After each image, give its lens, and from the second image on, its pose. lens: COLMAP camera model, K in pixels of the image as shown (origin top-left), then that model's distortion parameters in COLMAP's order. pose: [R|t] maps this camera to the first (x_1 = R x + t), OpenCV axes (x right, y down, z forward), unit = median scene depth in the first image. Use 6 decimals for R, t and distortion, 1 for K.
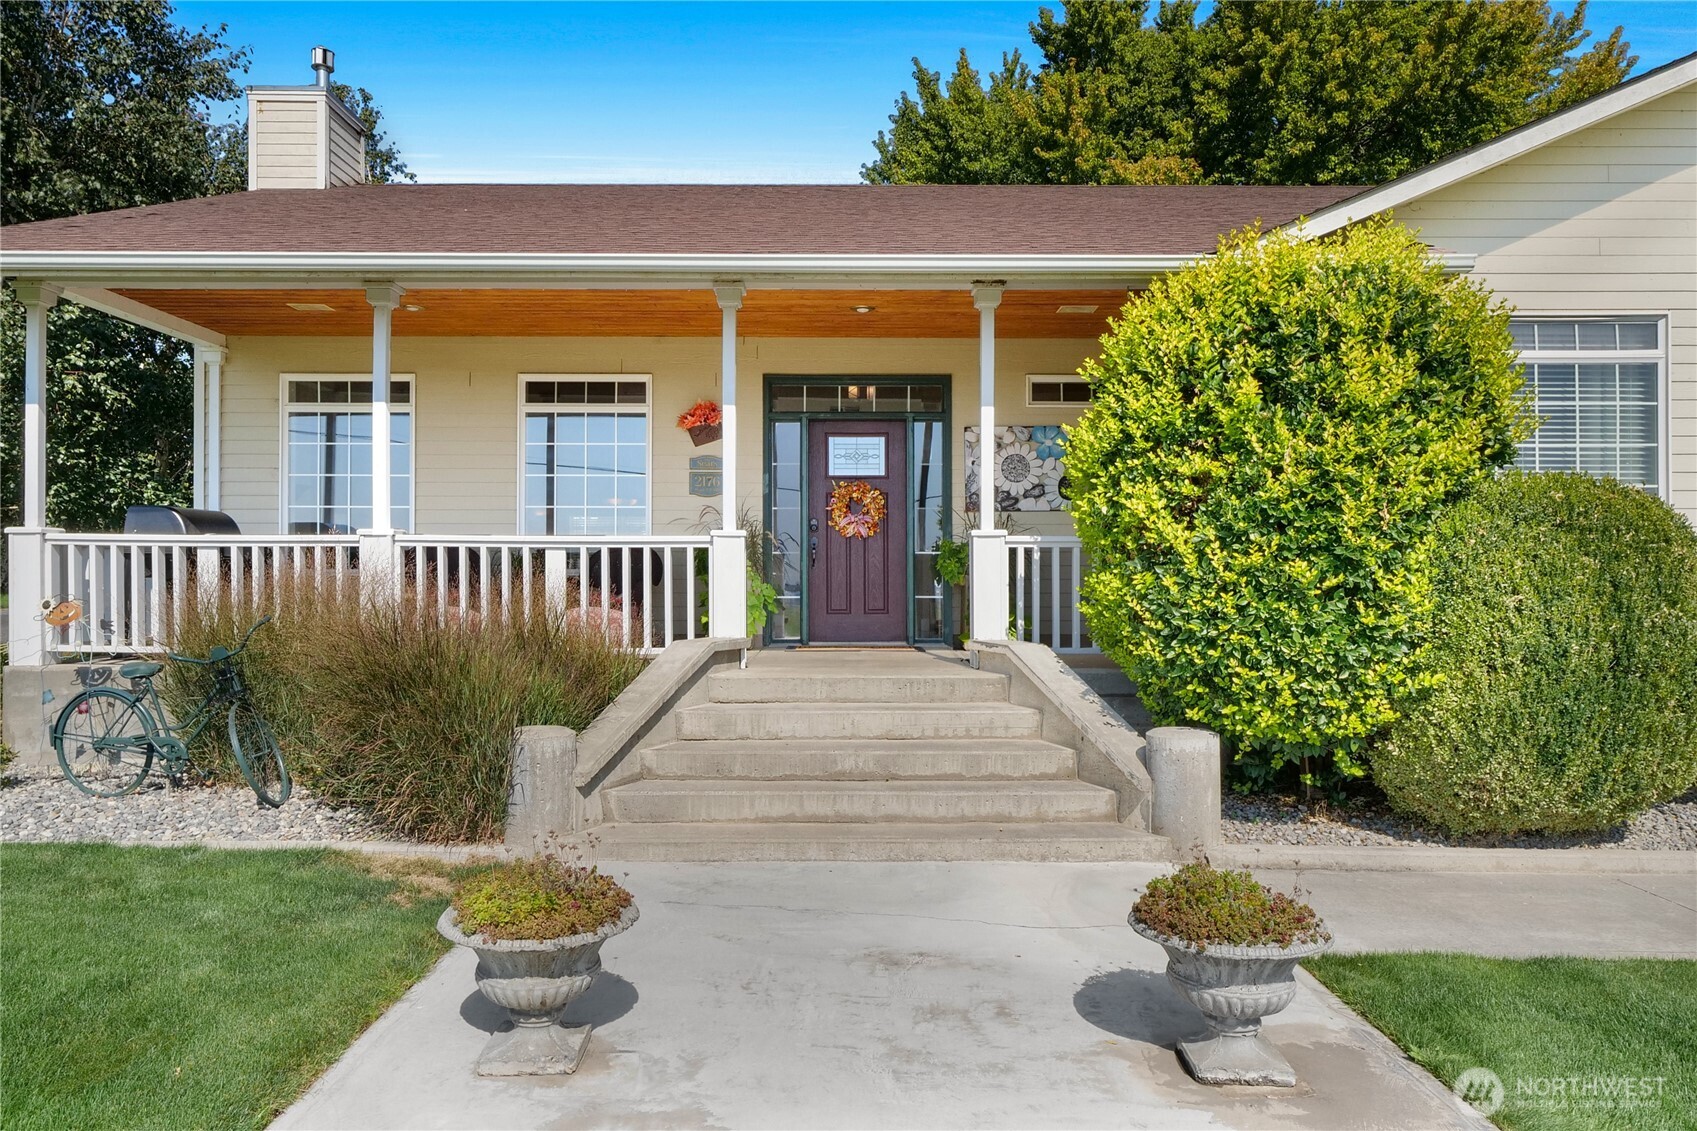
lens RADIAL K [[1166.5, 0, 851.8], [0, 1166.5, 569.0], [0, 0, 1]] dist [0.010877, 0.004233]
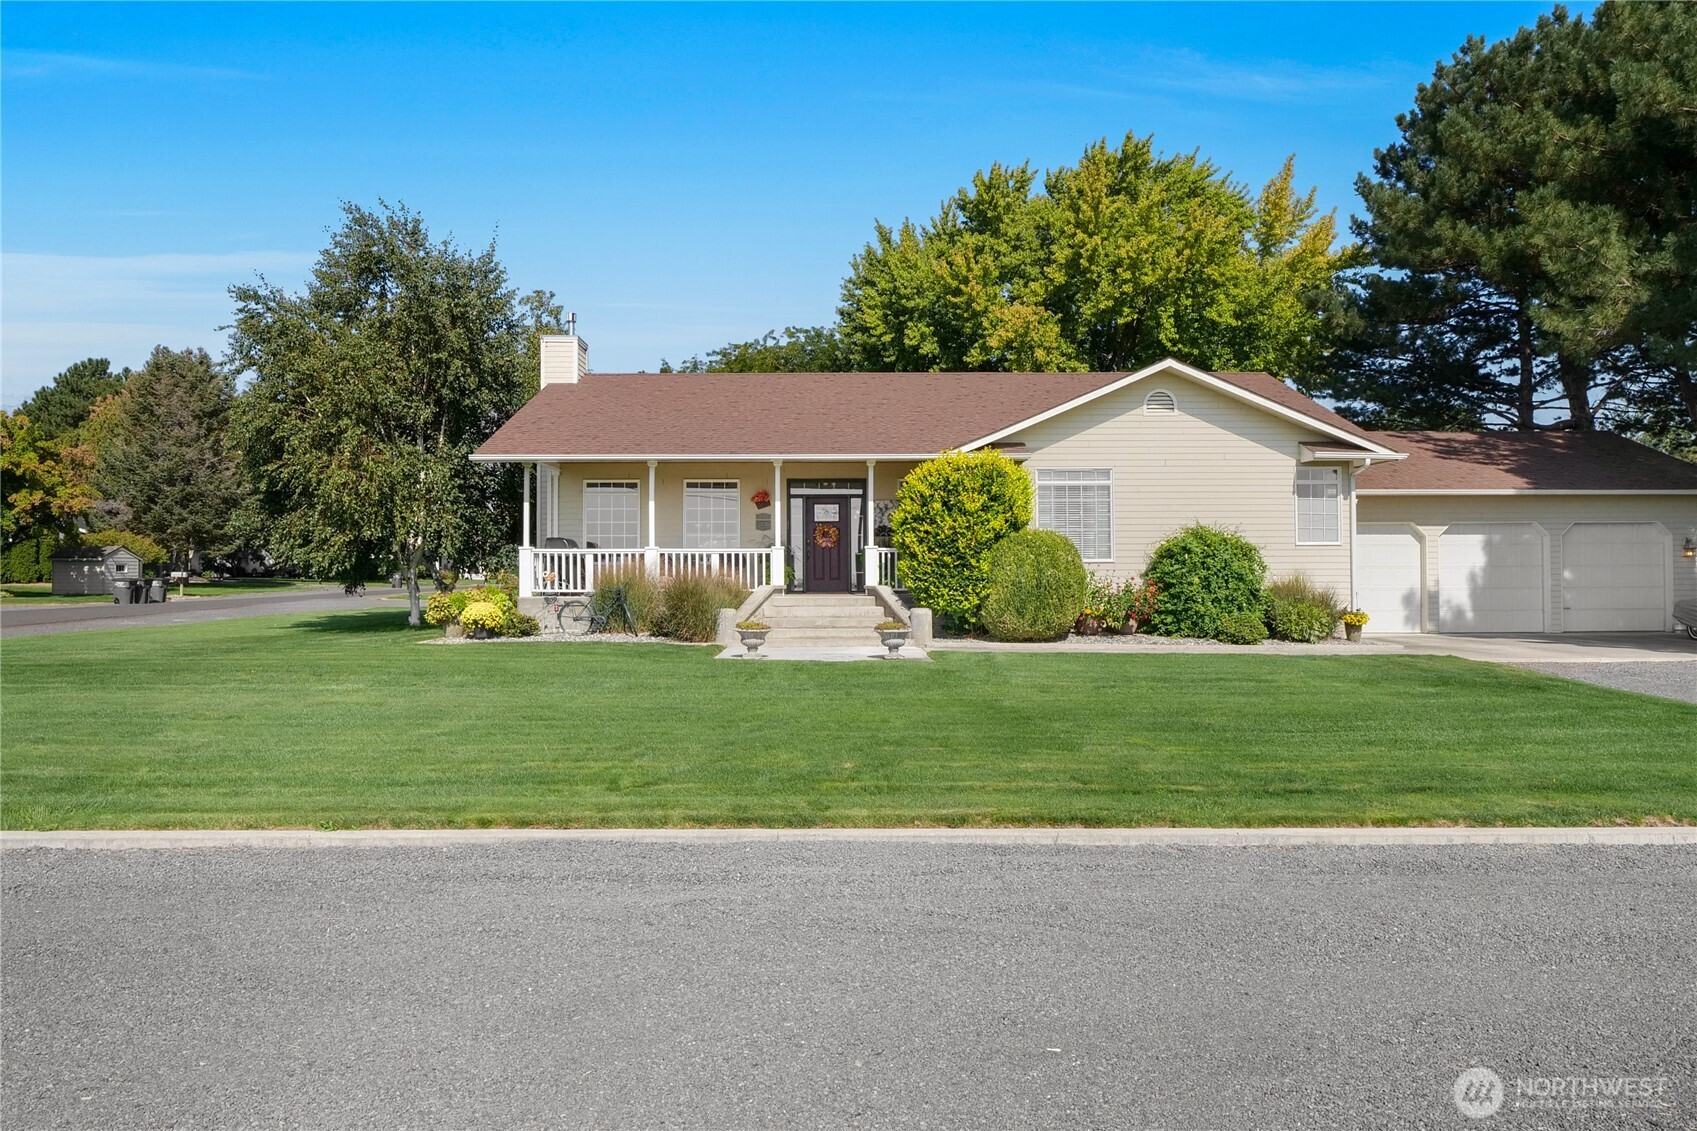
lens RADIAL K [[1078.0, 0, 847.4], [0, 1078.0, 569.2], [0, 0, 1]] dist [-0.010899, -0.001185]
pose [[0.999987, -0.003352, 0.003738, 0.039362], [0.003341, 0.999991, 0.002780, 0.011379], [-0.003747, -0.002768, 0.999989, -1.218491]]
